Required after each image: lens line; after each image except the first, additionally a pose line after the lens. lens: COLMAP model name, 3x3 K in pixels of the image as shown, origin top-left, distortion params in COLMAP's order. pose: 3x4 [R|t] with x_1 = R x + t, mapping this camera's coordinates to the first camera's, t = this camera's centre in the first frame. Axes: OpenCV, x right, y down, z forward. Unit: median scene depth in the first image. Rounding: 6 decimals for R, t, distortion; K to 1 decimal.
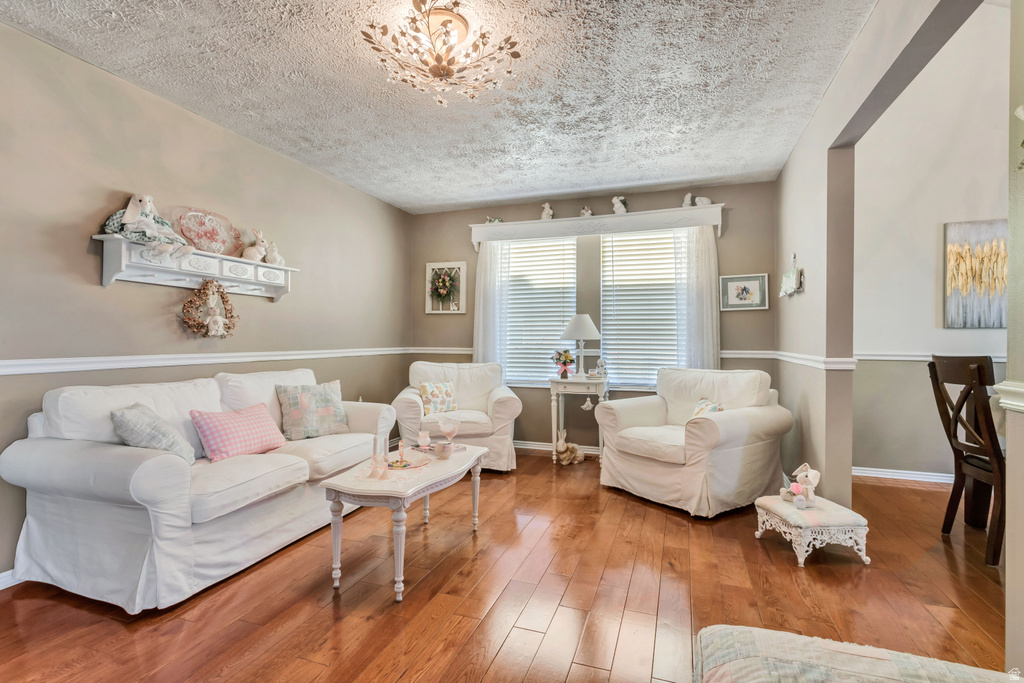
lens RADIAL K [[488.6, 0, 512.6], [0, 488.6, 337.7], [0, 0, 1]] dist [0.001450, 0.001223]
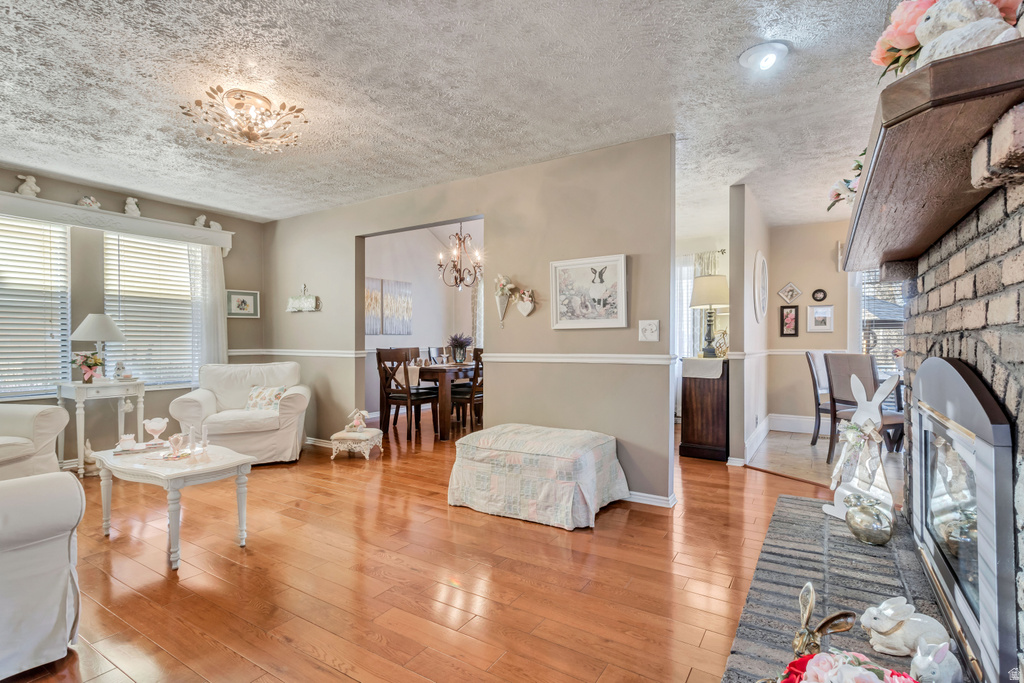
lens RADIAL K [[488.6, 0, 512.6], [0, 488.6, 337.7], [0, 0, 1]] dist [0.001450, 0.001223]
pose [[0.217492, 0.002397, 0.976059, -0.637186], [-0.004934, 0.999987, -0.001357, -0.005483], [-0.976050, -0.004521, 0.217501, 0.022103]]
